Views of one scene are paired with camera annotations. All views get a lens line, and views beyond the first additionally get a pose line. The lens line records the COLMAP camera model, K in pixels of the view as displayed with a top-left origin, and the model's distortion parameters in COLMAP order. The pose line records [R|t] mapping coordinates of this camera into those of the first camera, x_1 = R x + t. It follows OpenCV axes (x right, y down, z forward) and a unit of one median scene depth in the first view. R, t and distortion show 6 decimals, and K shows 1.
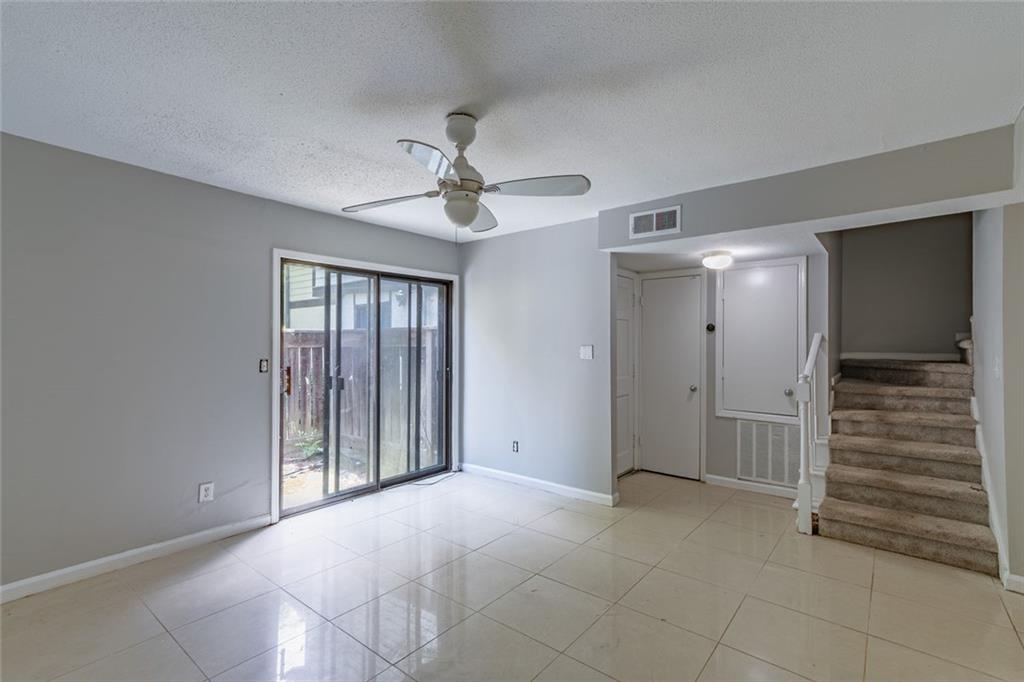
lens RADIAL K [[473.2, 0, 511.7], [0, 473.2, 335.5], [0, 0, 1]] dist [0.002322, 0.000996]
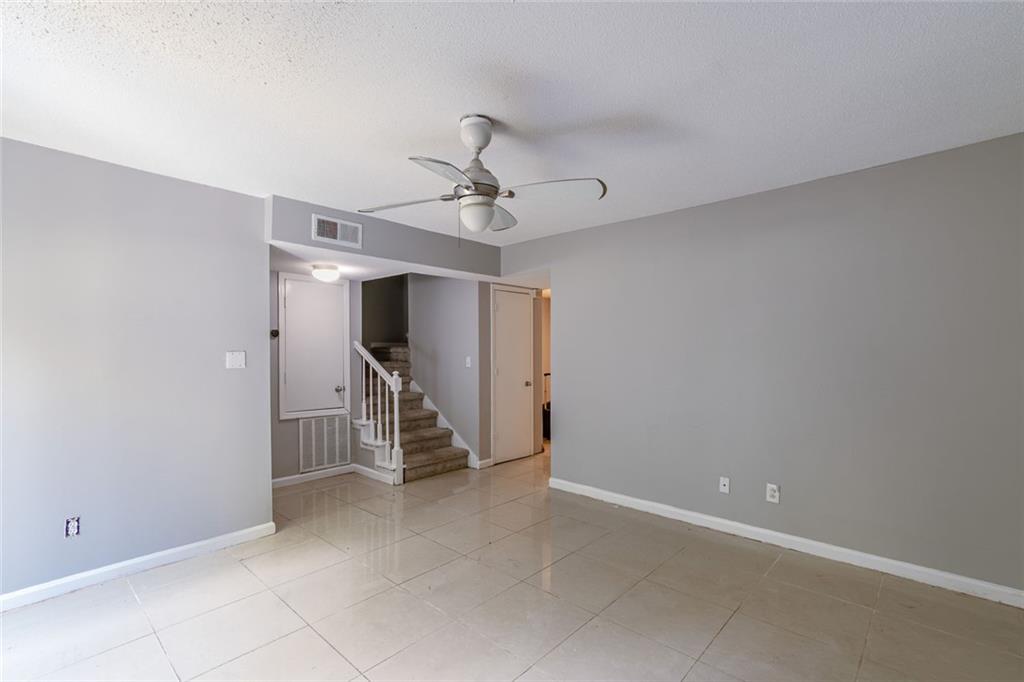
lens RADIAL K [[459.9, 0, 516.3], [0, 459.9, 344.4], [0, 0, 1]] dist [0.002669, 0.000616]
pose [[0.056303, 0.012136, 0.998340, -0.624866], [-0.010079, 0.999882, -0.011586, 0.014750], [-0.998363, -0.009410, 0.056419, 0.508034]]
